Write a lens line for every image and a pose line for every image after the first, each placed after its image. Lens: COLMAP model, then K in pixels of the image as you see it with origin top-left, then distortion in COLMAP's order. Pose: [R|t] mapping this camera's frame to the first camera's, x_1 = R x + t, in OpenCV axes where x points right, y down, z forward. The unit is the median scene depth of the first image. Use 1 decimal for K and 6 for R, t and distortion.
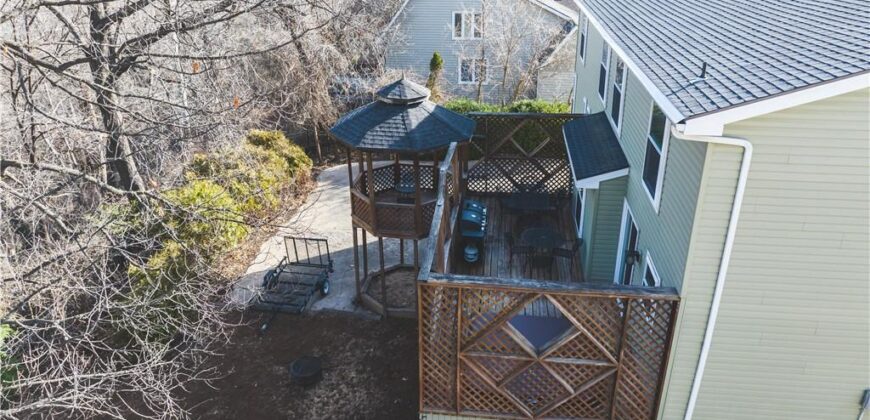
lens RADIAL K [[621.0, 0, 435.0], [0, 621.0, 210.0], [0, 0, 1]] dist [-0.034399, -0.002206]
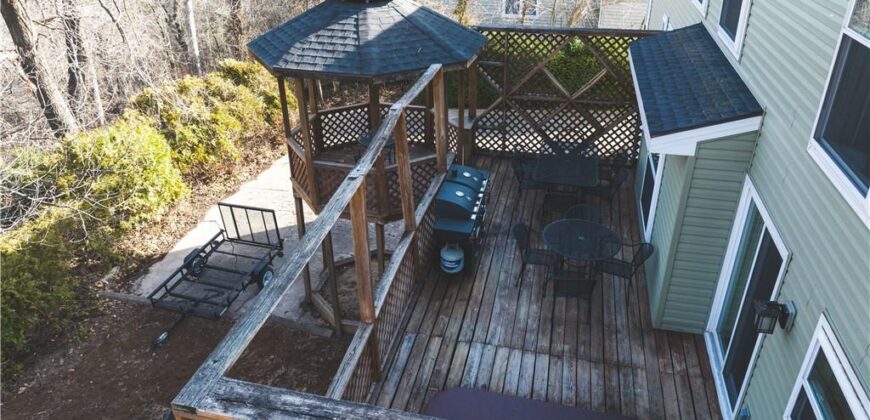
lens RADIAL K [[621.0, 0, 435.0], [0, 621.0, 210.0], [0, 0, 1]] dist [-0.034399, -0.002206]
pose [[0.994980, 0.049908, -0.086737, 0.077786], [-0.043460, 0.996259, 0.074694, -0.014601], [0.090140, -0.070549, 0.993427, 0.372042]]
